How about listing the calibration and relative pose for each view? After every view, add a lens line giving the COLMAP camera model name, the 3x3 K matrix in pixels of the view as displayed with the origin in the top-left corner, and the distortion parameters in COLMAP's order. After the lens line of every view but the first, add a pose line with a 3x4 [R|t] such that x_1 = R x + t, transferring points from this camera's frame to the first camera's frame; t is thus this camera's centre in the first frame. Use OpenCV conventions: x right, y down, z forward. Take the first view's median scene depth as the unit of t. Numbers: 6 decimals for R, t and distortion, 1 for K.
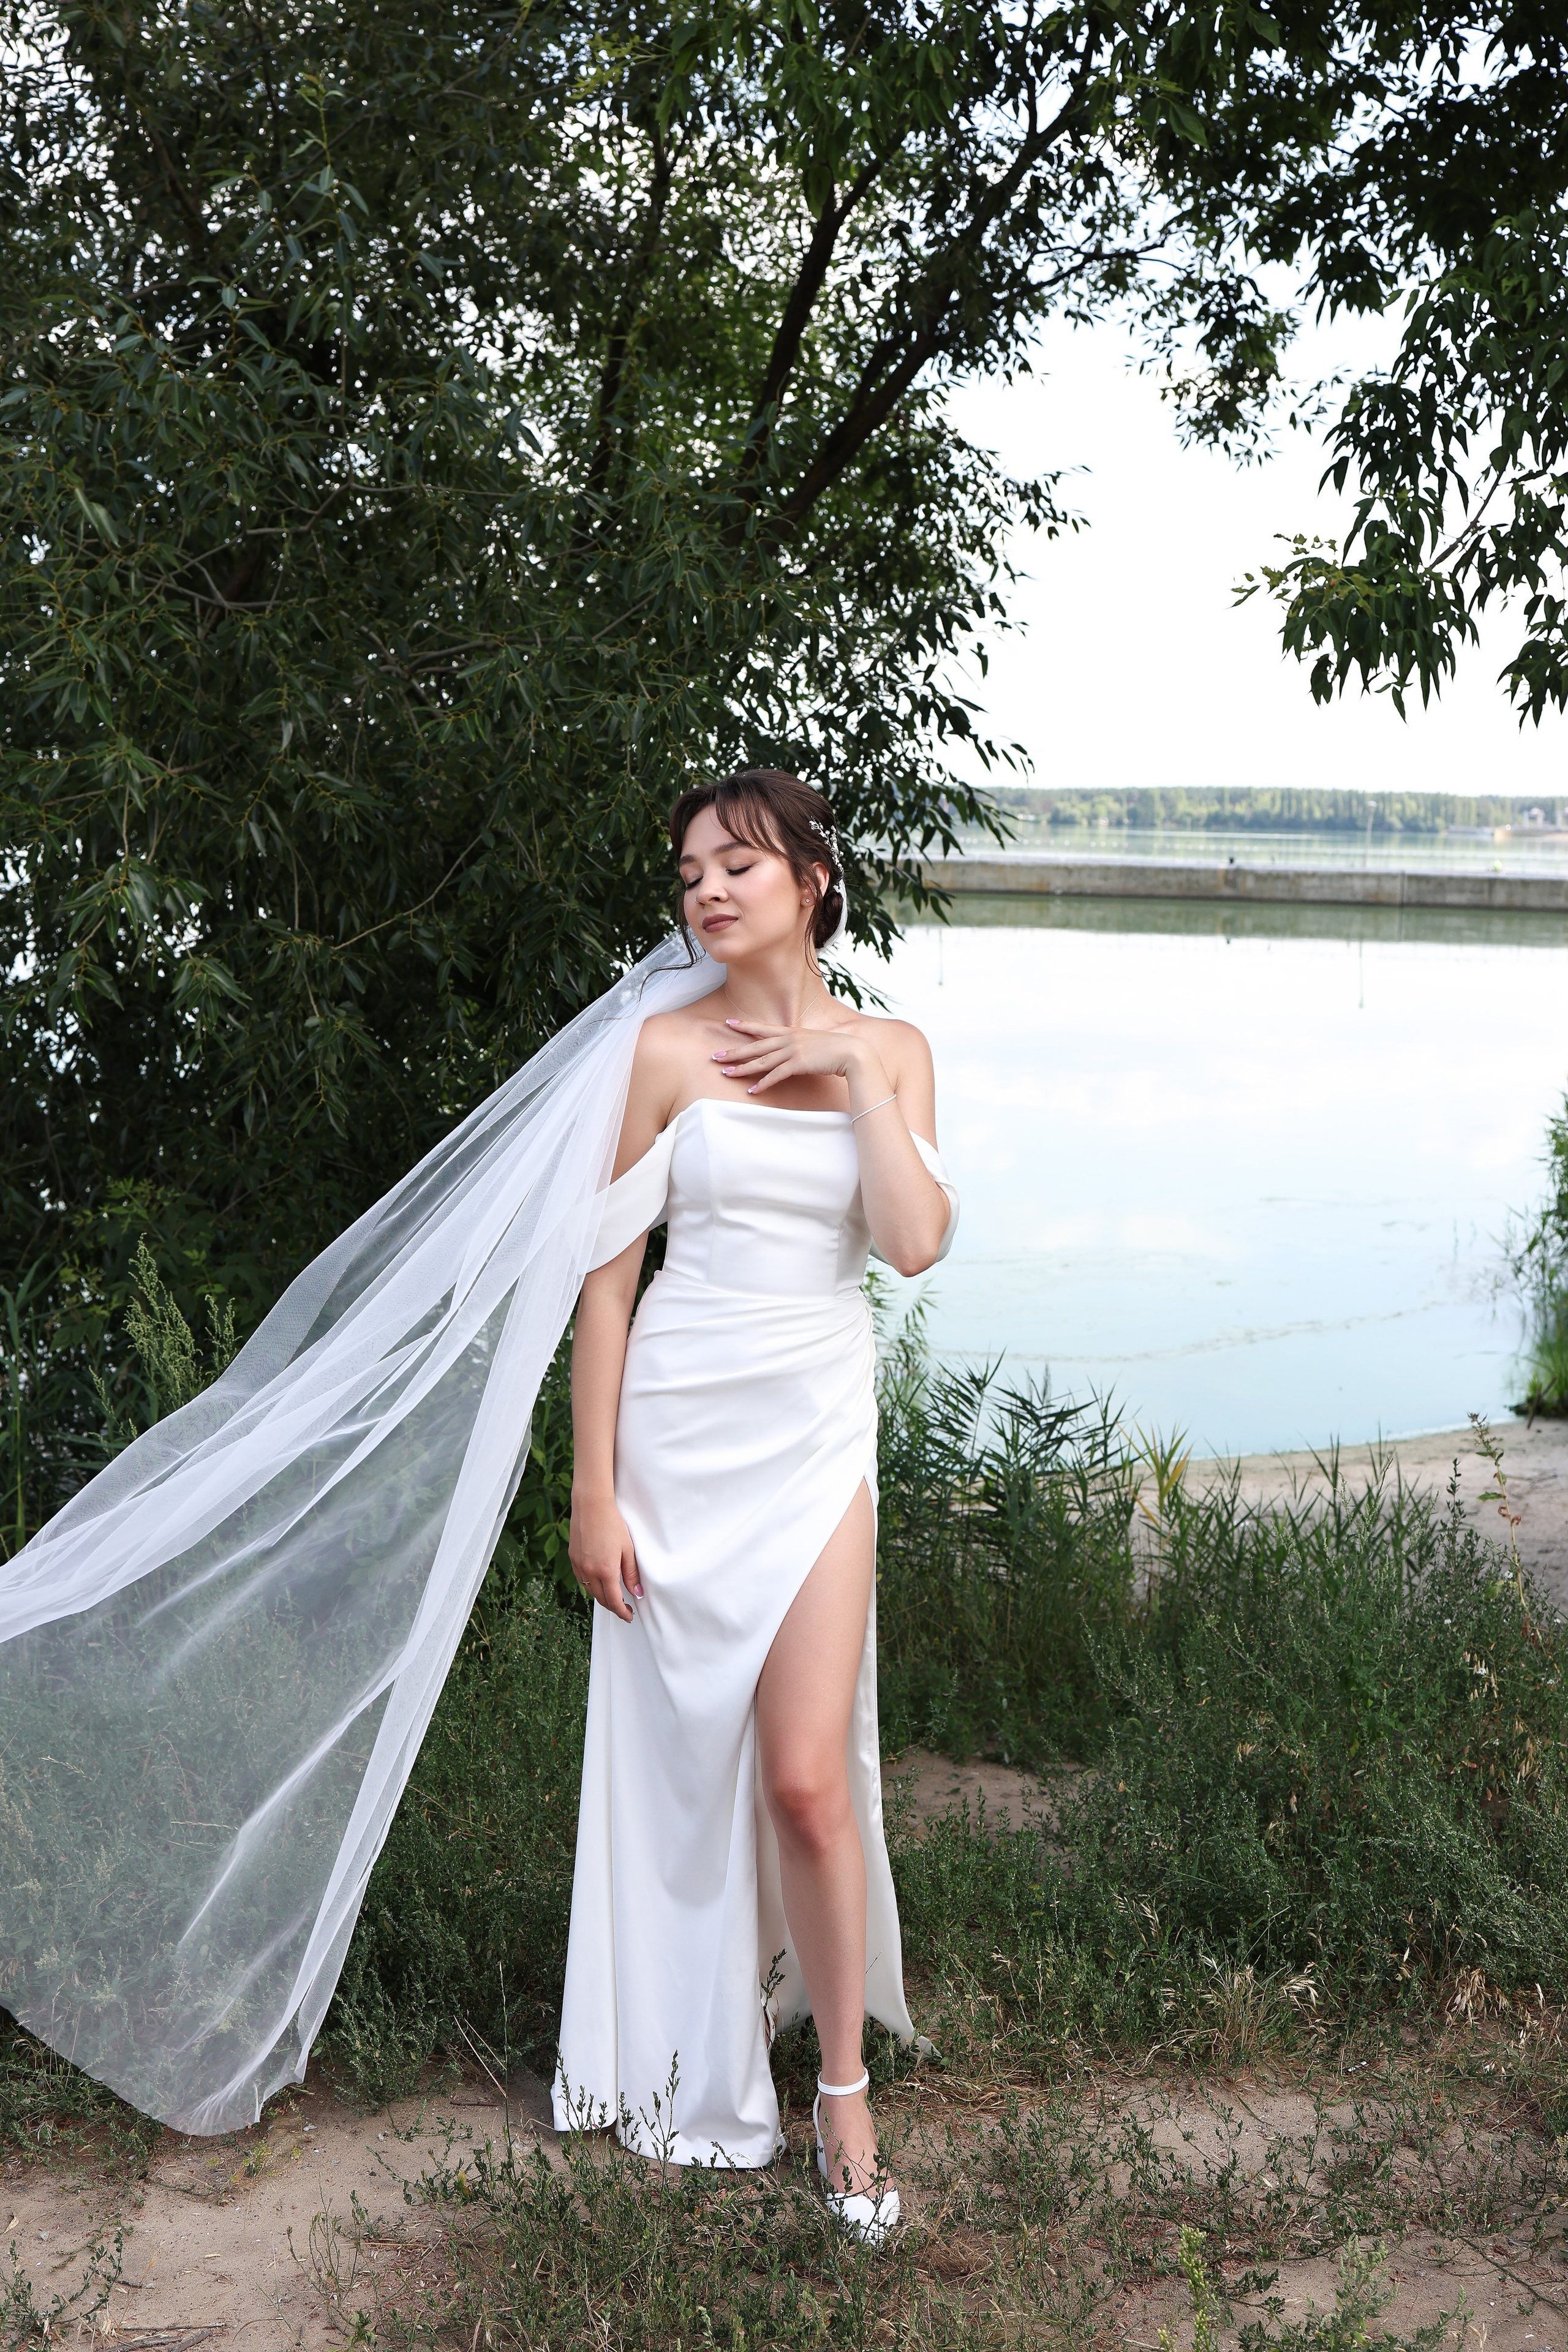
lens RADIAL K [[2547.0, 0, 801.3], [0, 2547.0, 1171.3], [0, 0, 1]] dist [-0.014468, -0.001349]
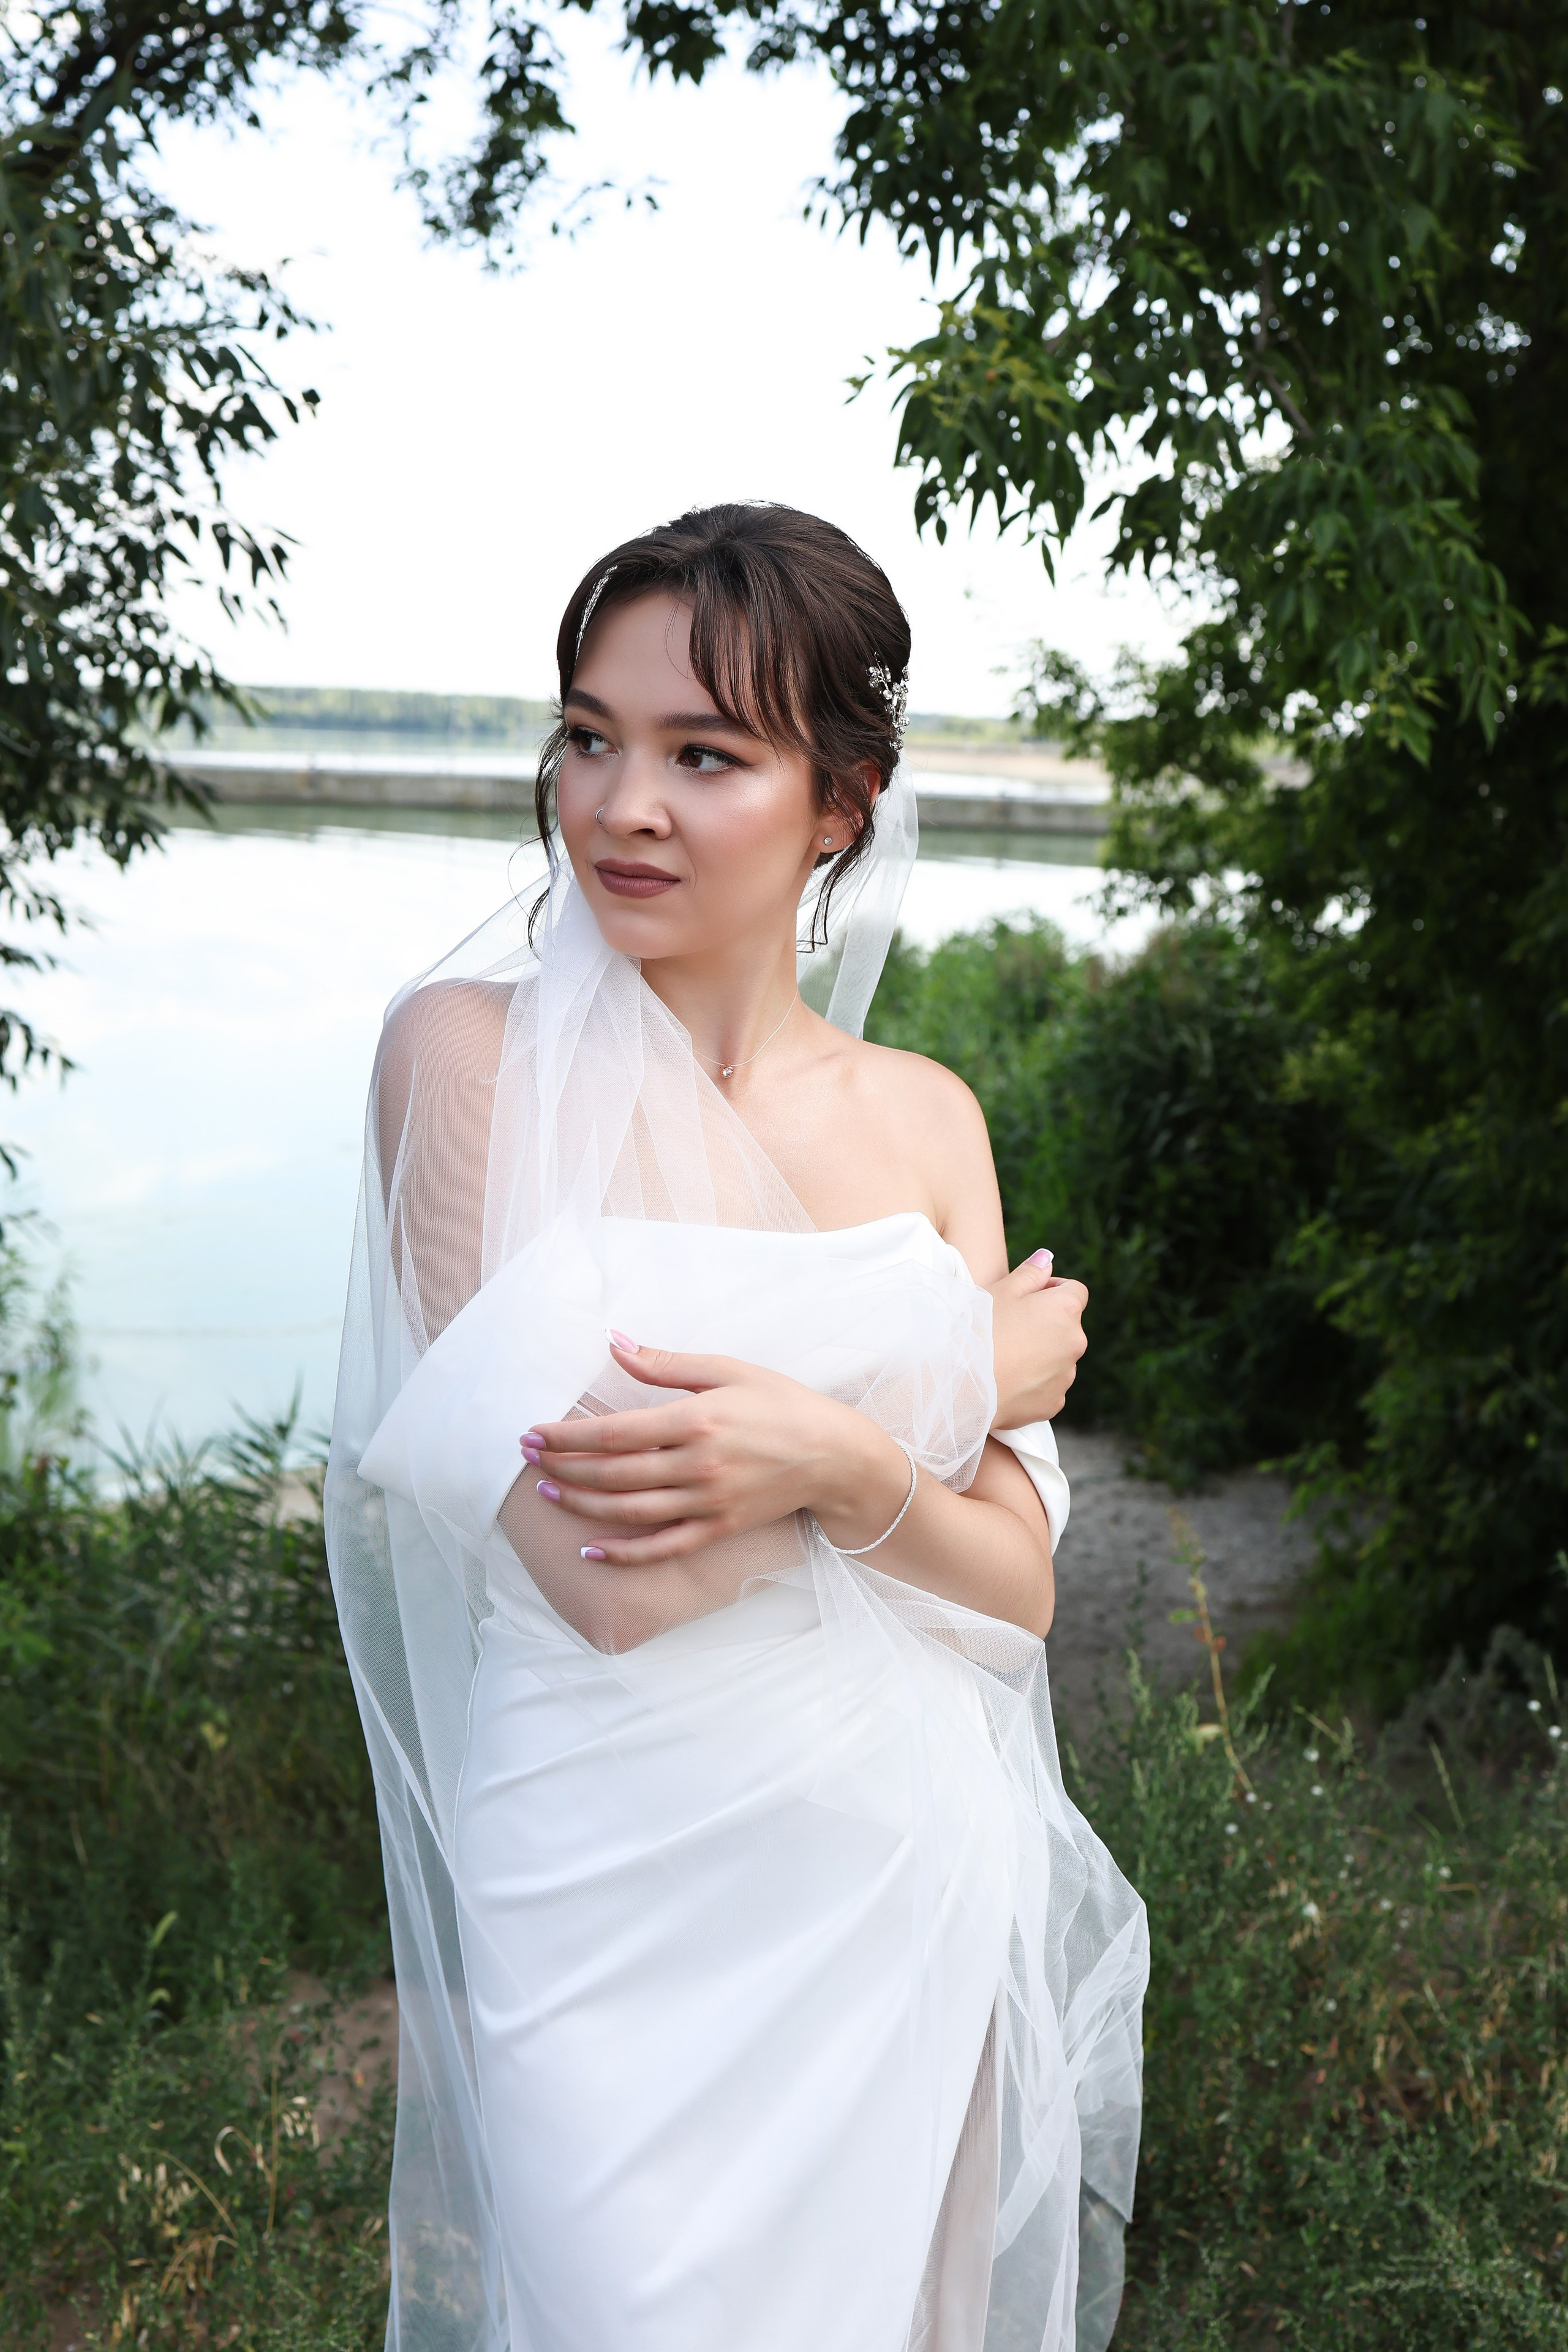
lens RADIAL K [[2547.0, 0, 801.3], [0, 2547.0, 1171.3], [0, 0, 1]] dist [-0.014468, -0.001349]
pose [[0.932868, -0.040221, 0.357966, -0.042328], [0.026607, 0.998726, 0.042879, -0.021559], [-0.359235, -0.030476, 0.932749, 0.190673]]
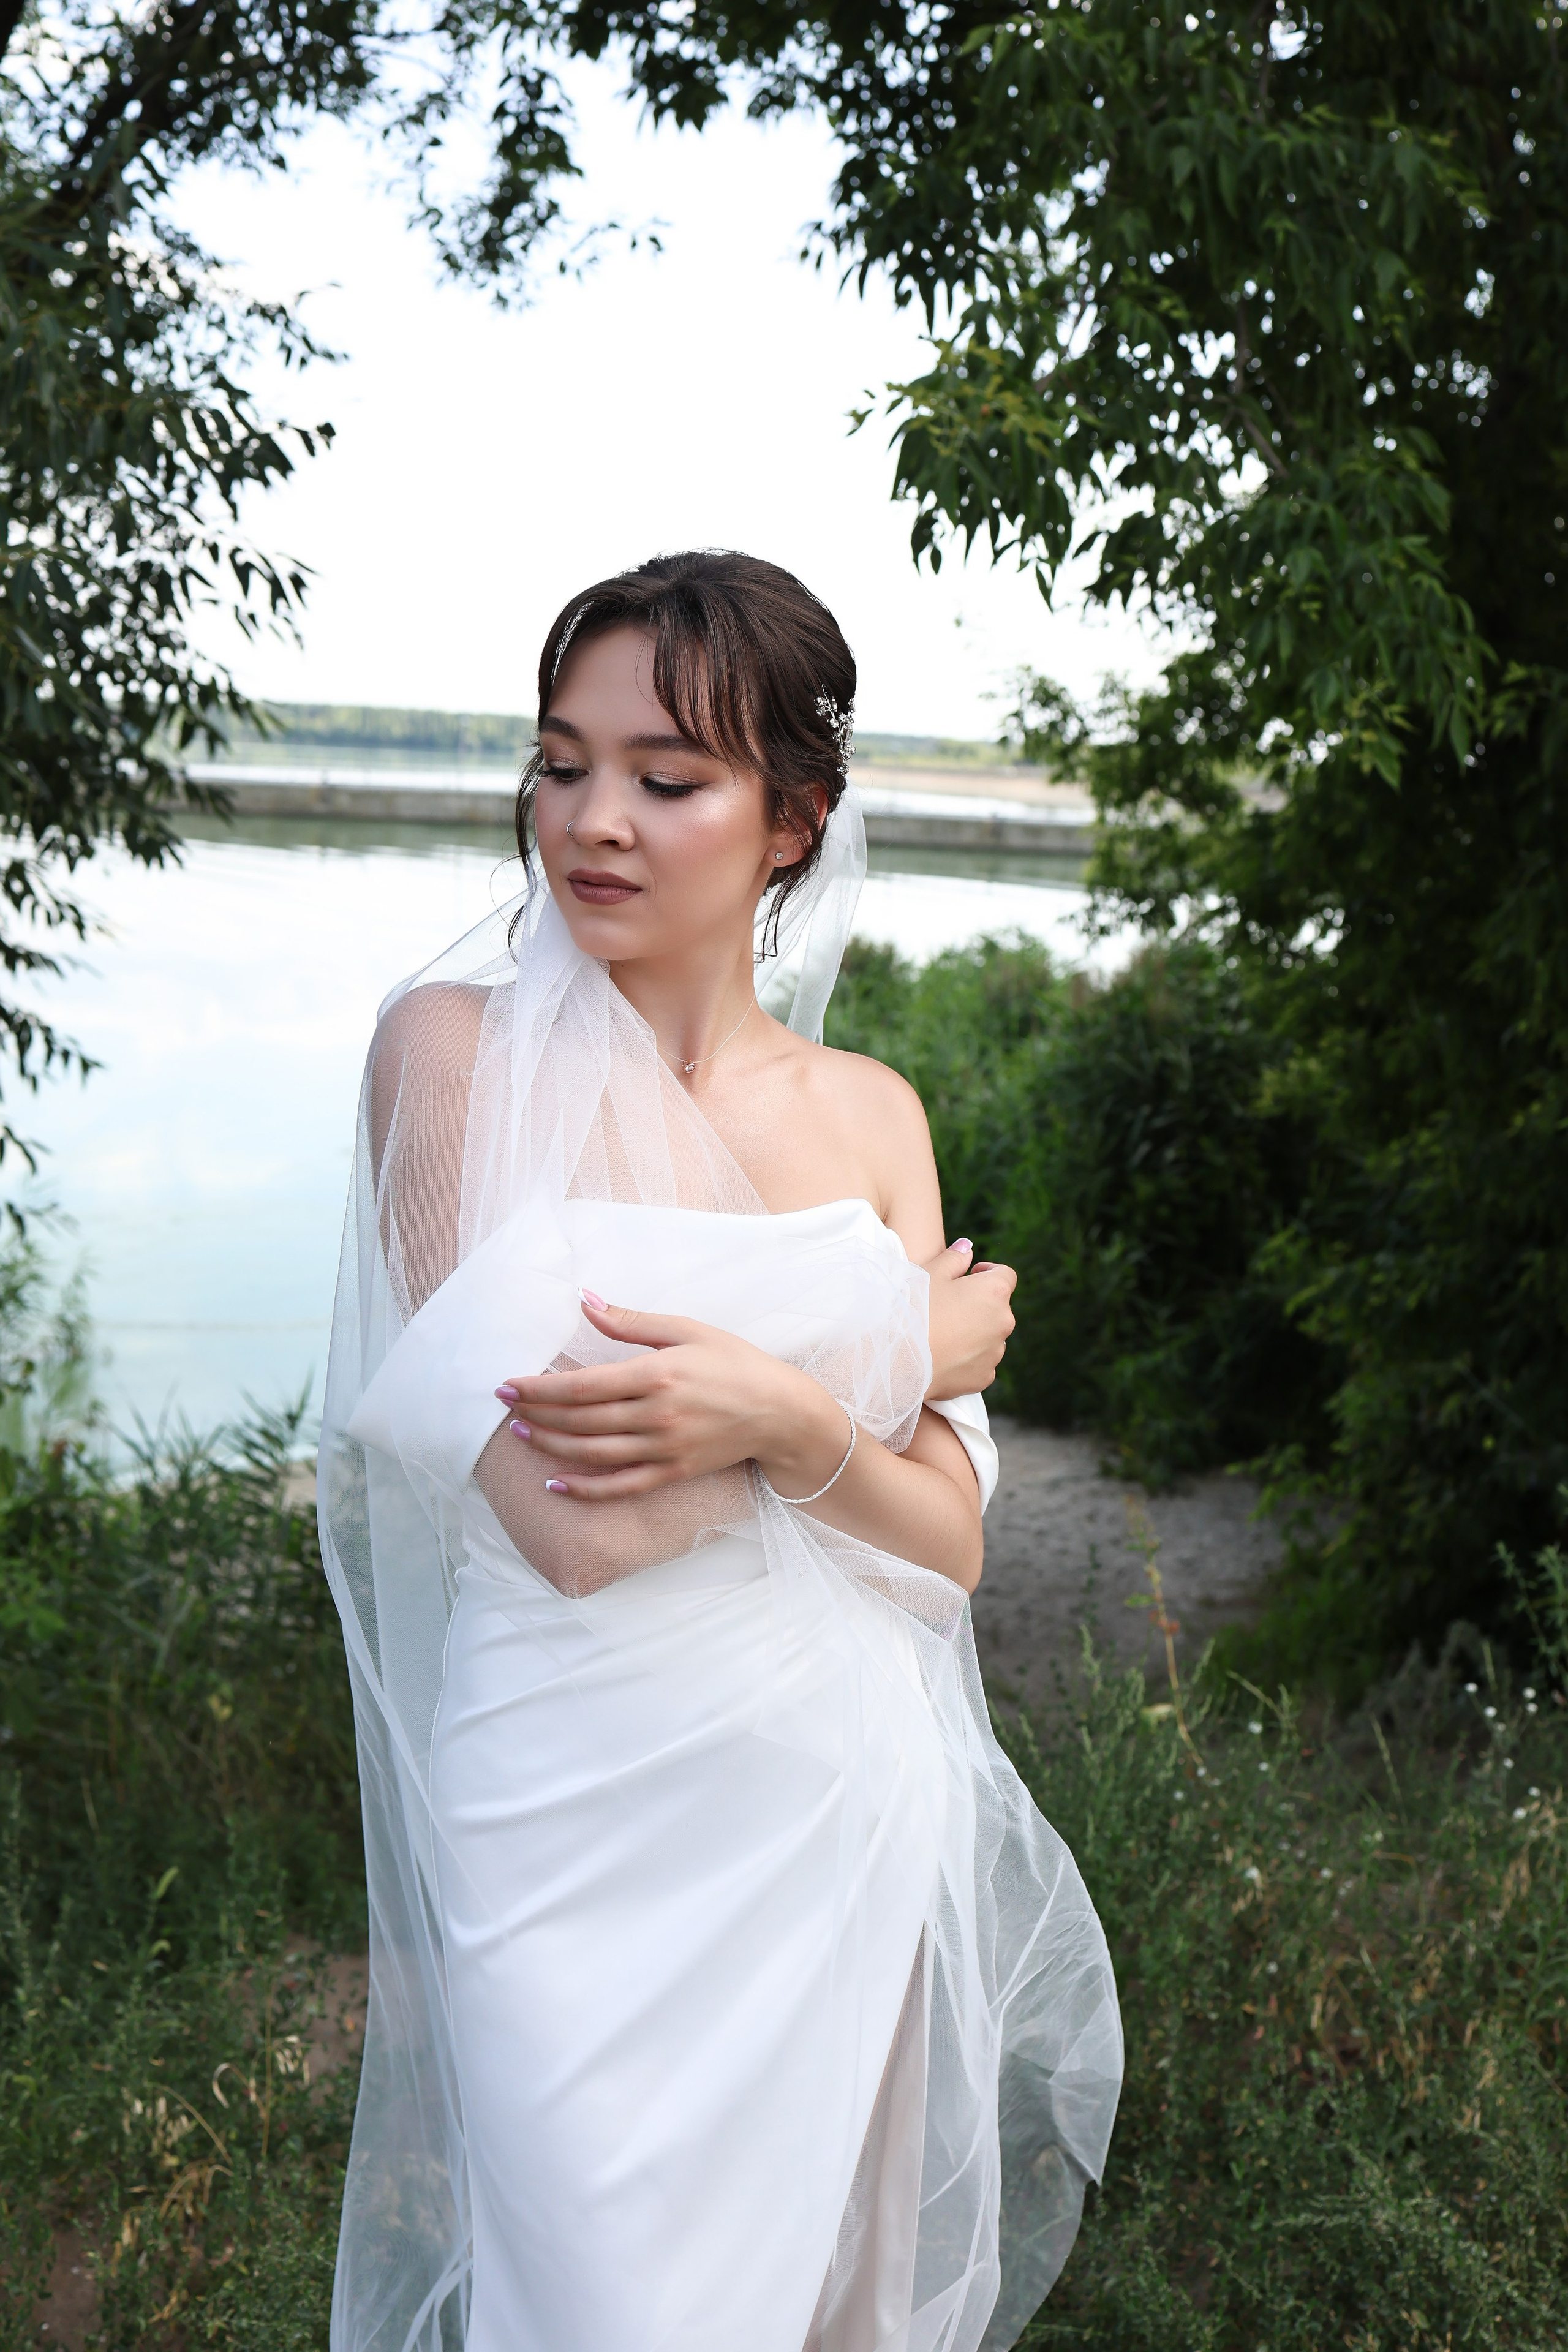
lens RADIAL K [[2477.1, 0, 784.0], [0, 2477.1, 1176.0], [0, 0, 1]] dist [-0.009968, -0.014050]
pose [[0.935073, -0.029462, 0.353229, -0.043201], [0.015980, 0.999030, 0.041023, -0.020658], [-0.354095, -0.032715, 0.934637, 0.181655]]
